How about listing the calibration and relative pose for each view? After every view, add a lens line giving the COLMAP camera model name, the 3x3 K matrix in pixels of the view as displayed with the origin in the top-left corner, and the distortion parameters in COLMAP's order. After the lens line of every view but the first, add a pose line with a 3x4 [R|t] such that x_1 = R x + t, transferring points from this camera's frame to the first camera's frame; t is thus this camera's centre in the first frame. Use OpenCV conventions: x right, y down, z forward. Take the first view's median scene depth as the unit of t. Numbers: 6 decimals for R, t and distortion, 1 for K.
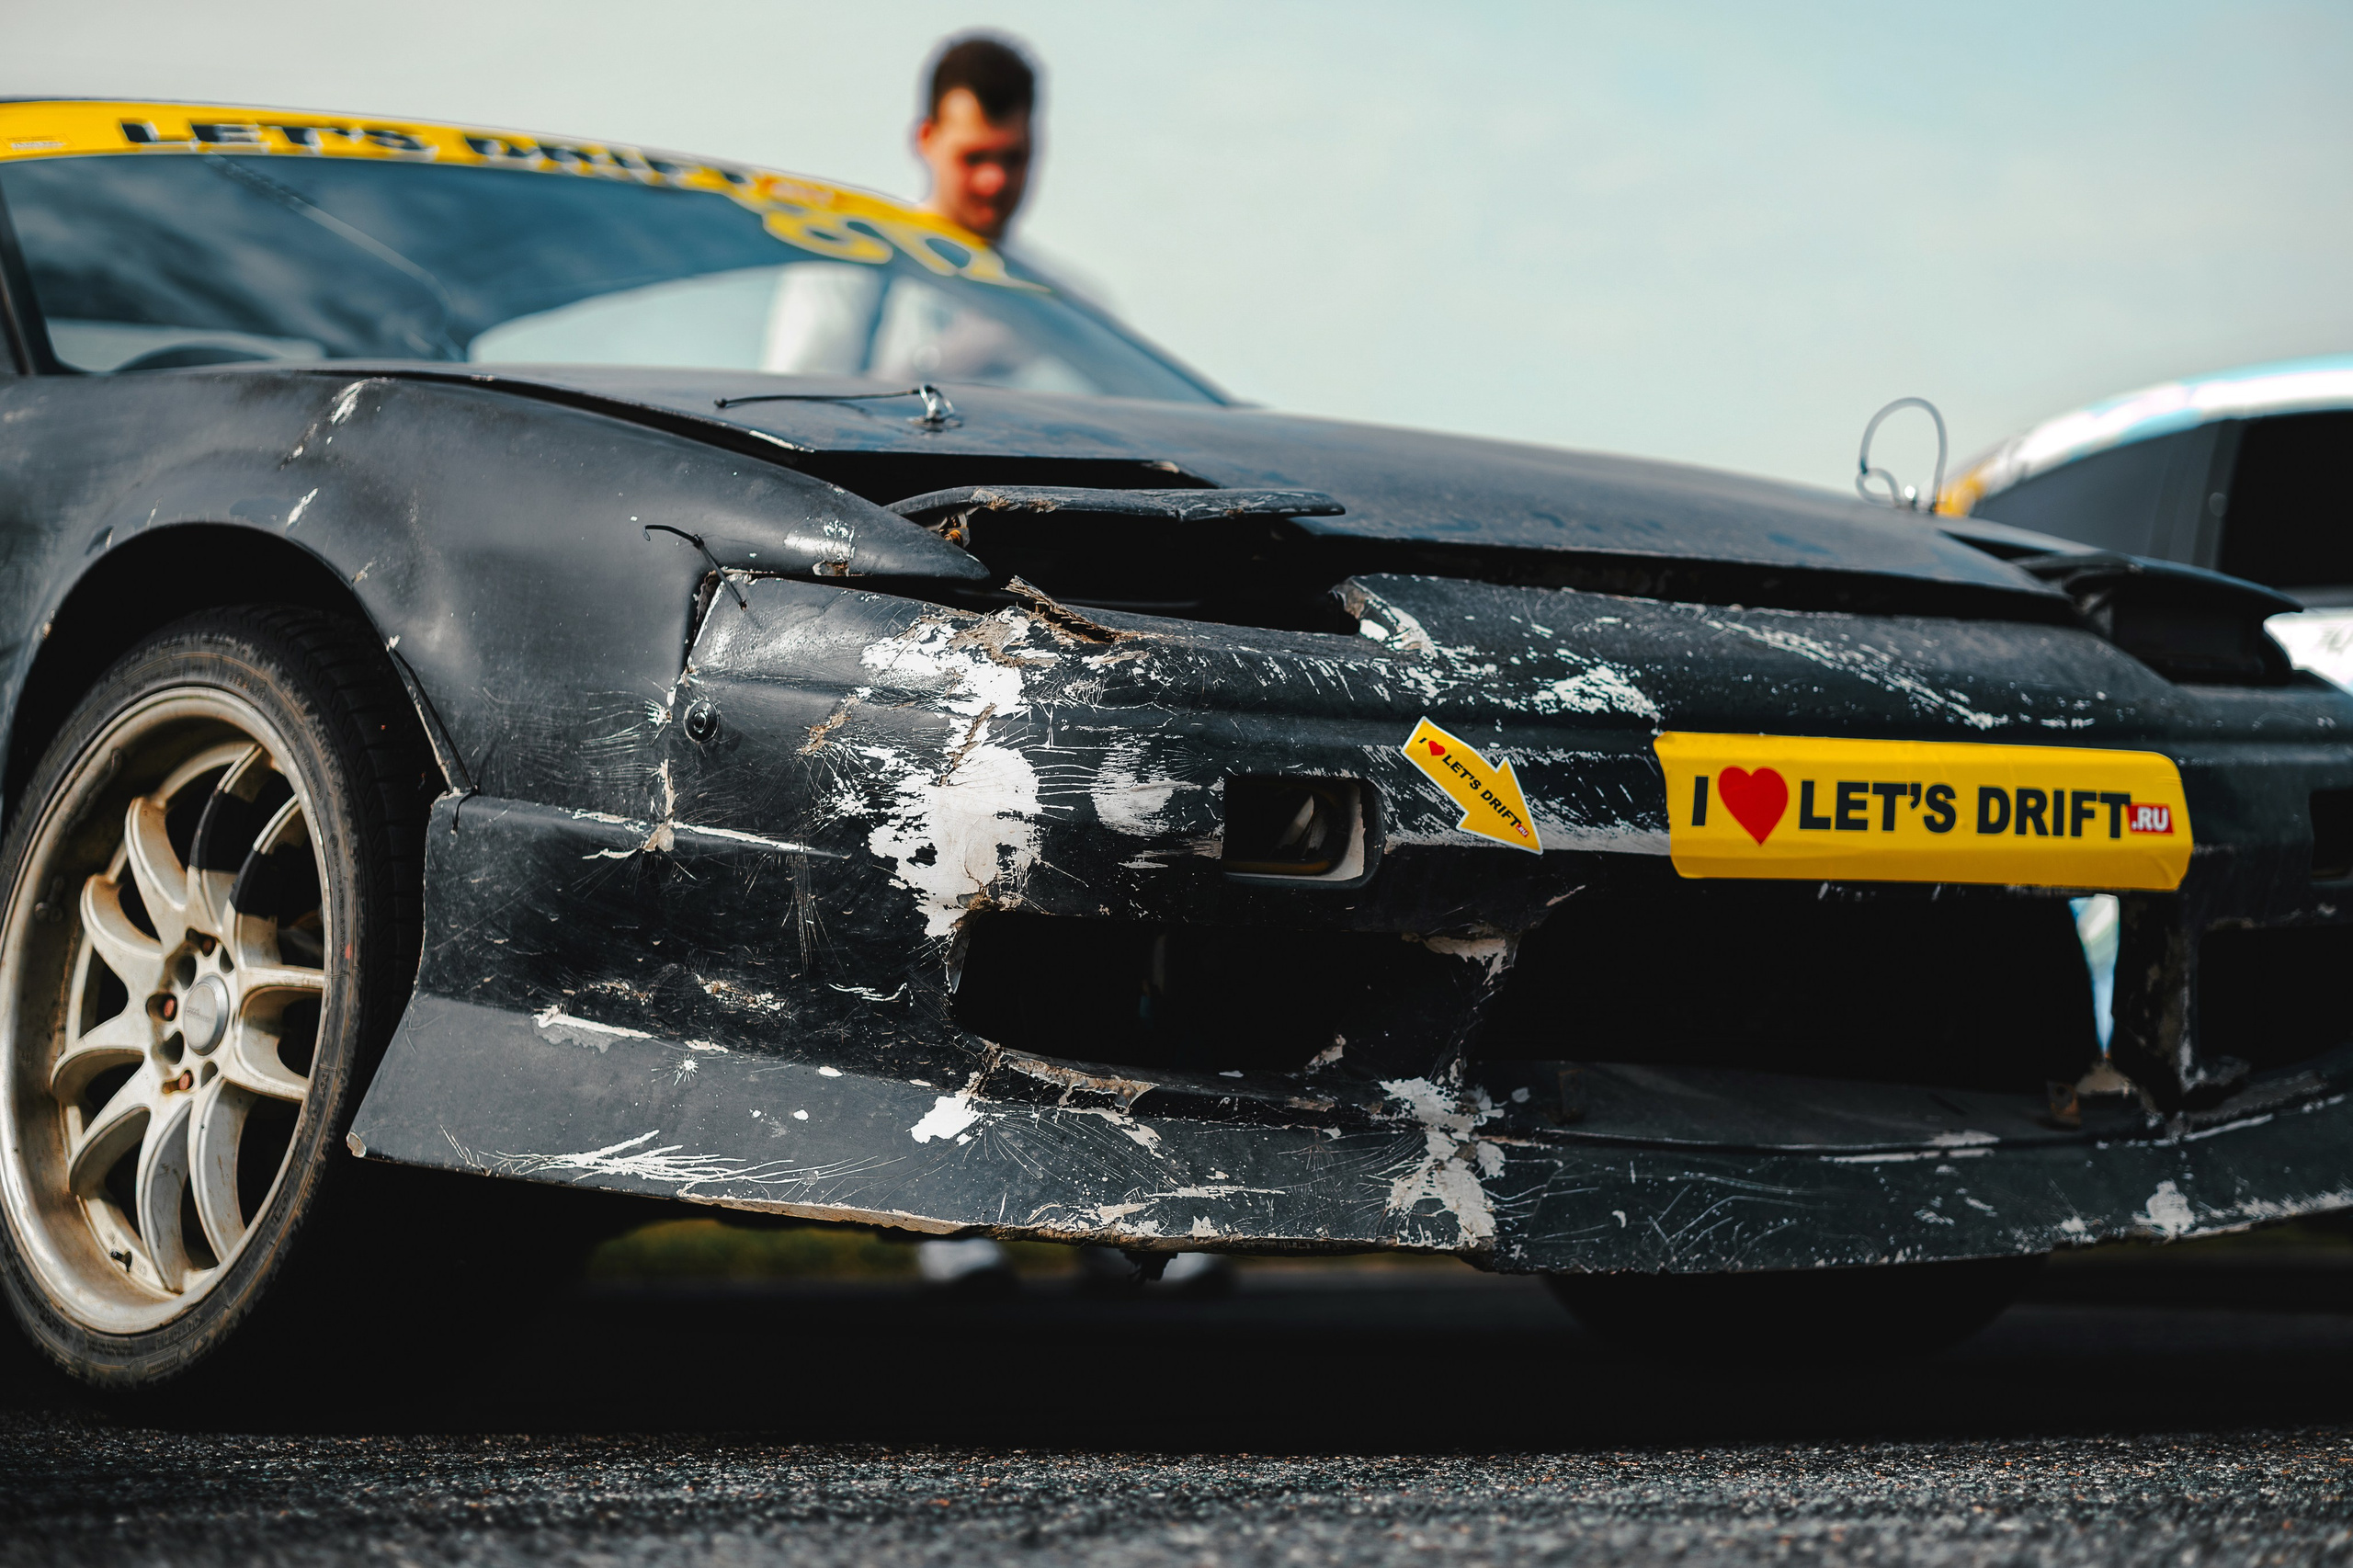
lens RADIAL K [[5896.7, 0, 1176.5], [0, 5896.7, 784.0], [0, 0, 1]] dist [0.002535, -0.587623]
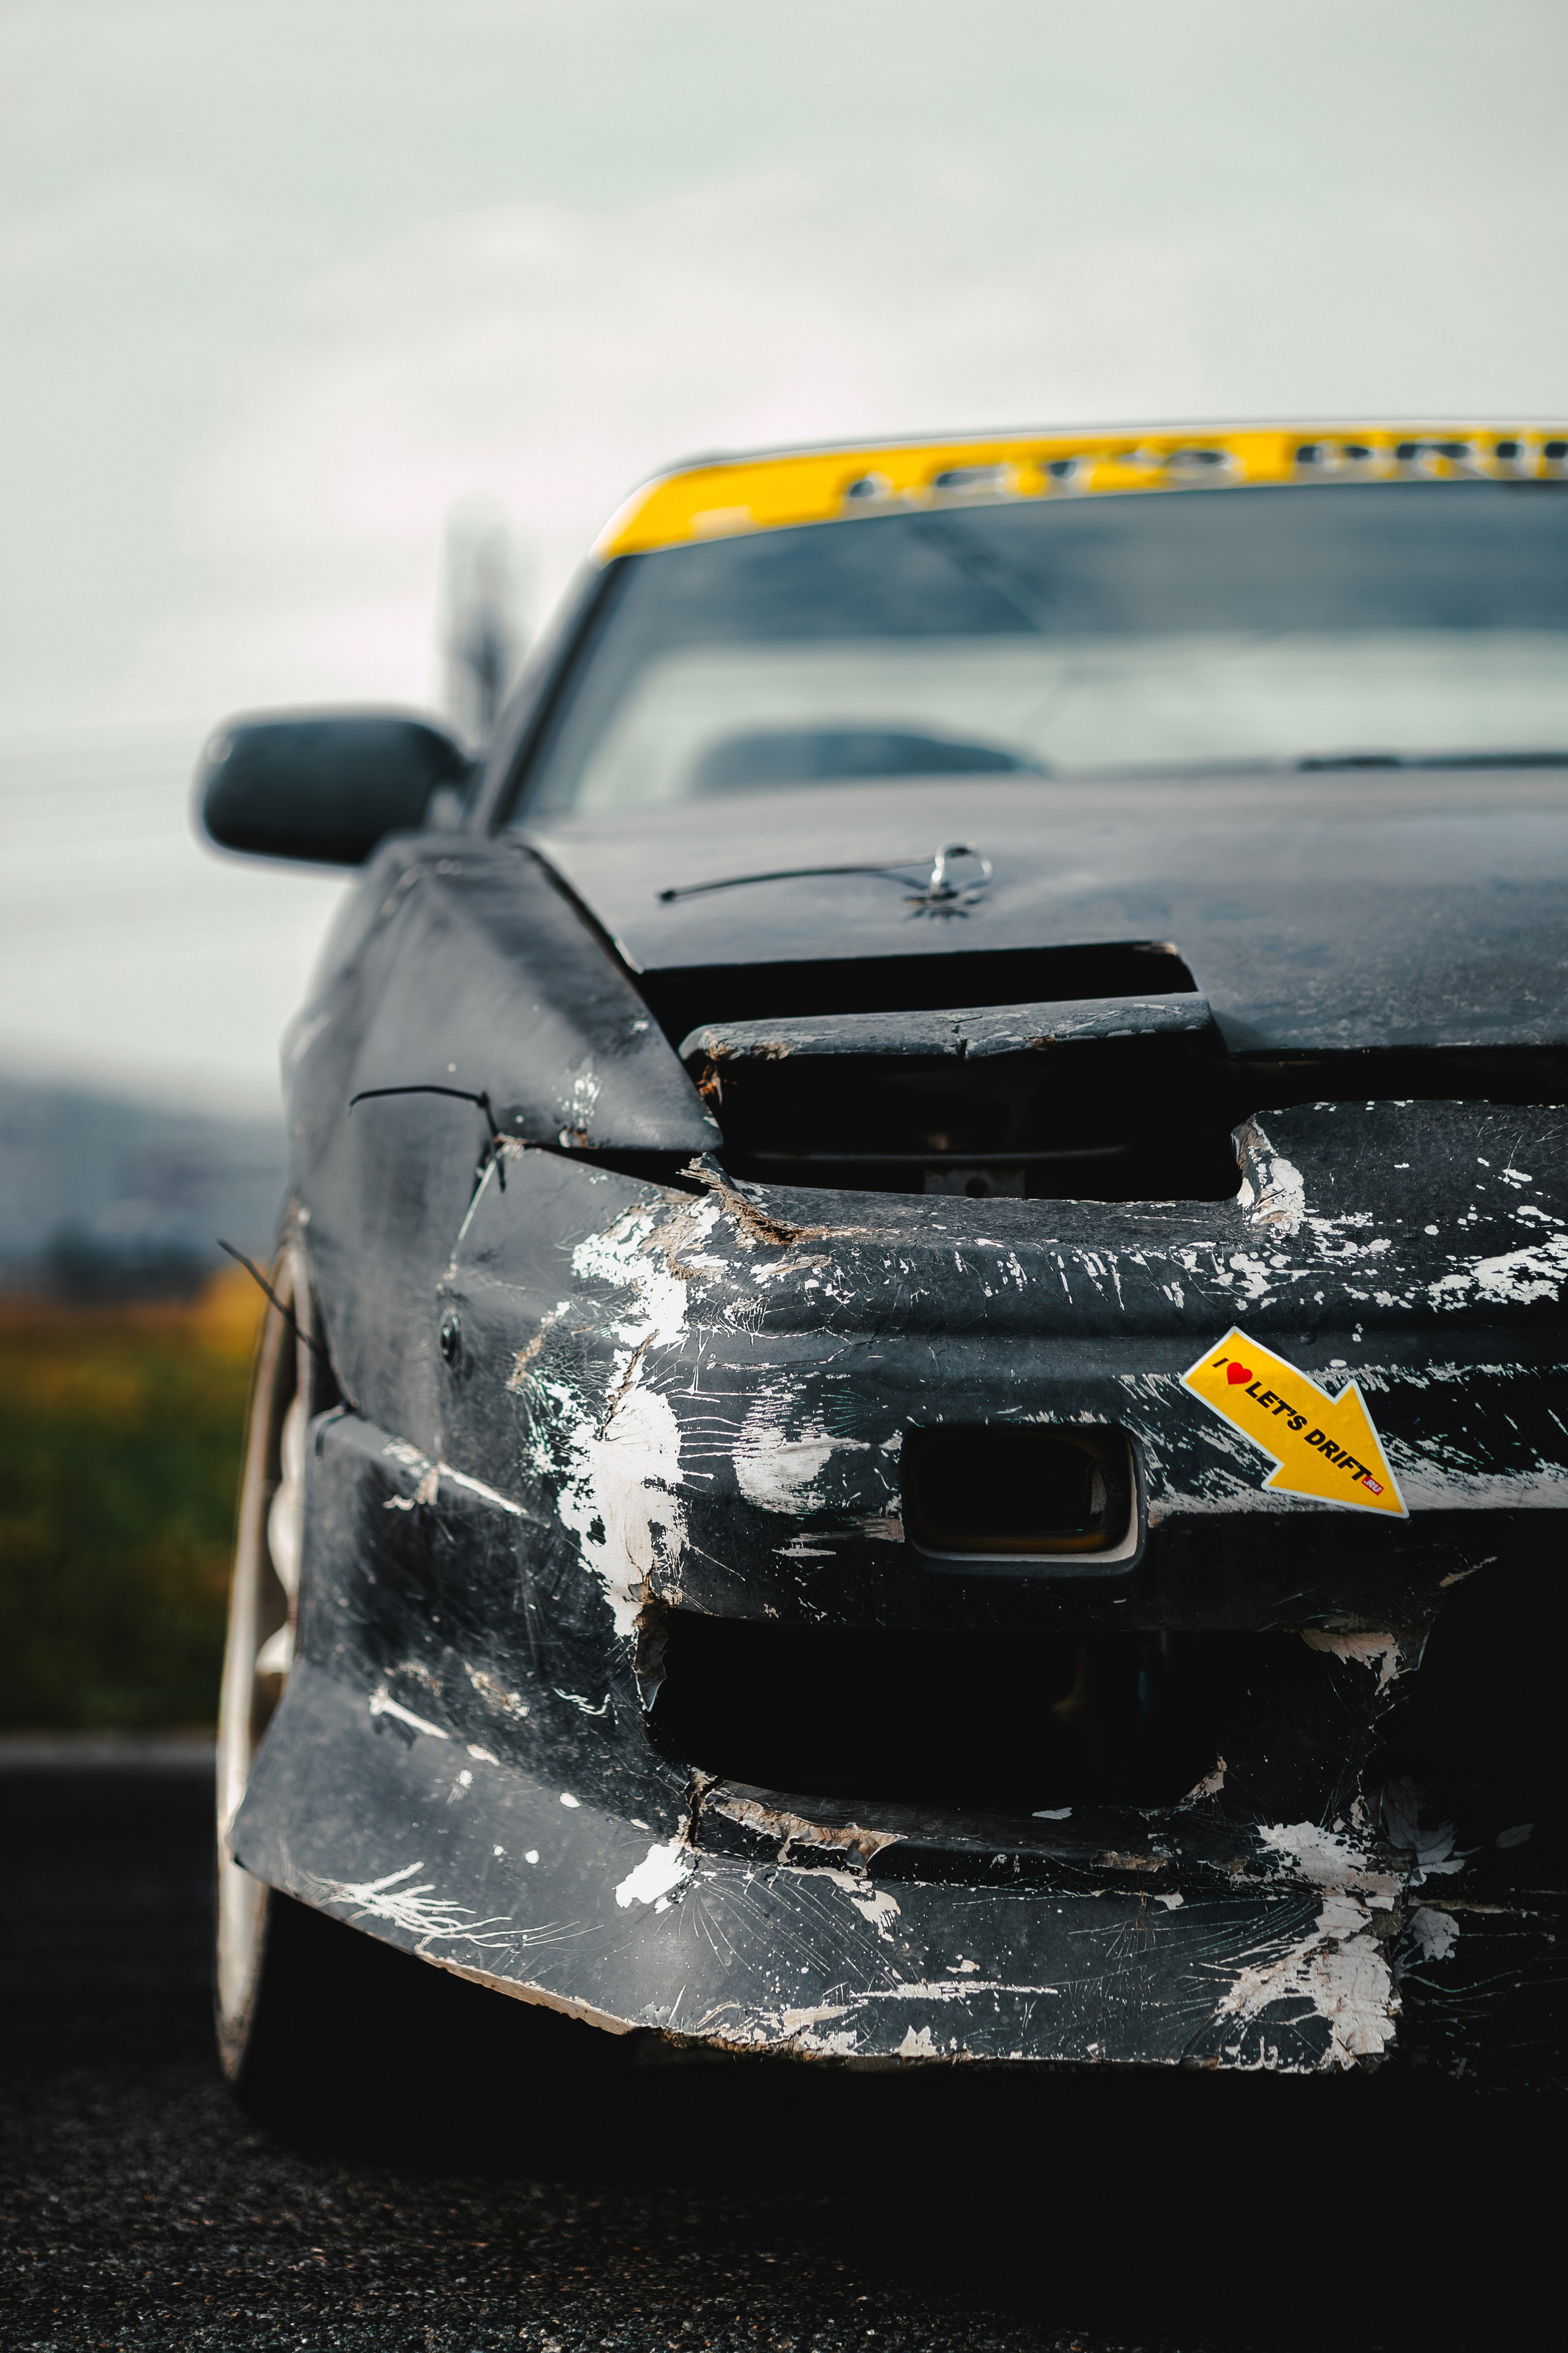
lens RADIAL K [[5896.4, 0, 784.0], [0, 5896.4, 1176.5], [0, 0, 1]] dist [0.002535, -0.587623]
pose [[0.834683, -0.026972, -0.550070, 0.391195], [0.055223, 0.997865, 0.034866, -0.057753], [0.547955, -0.059478, 0.834390, 0.382329]]
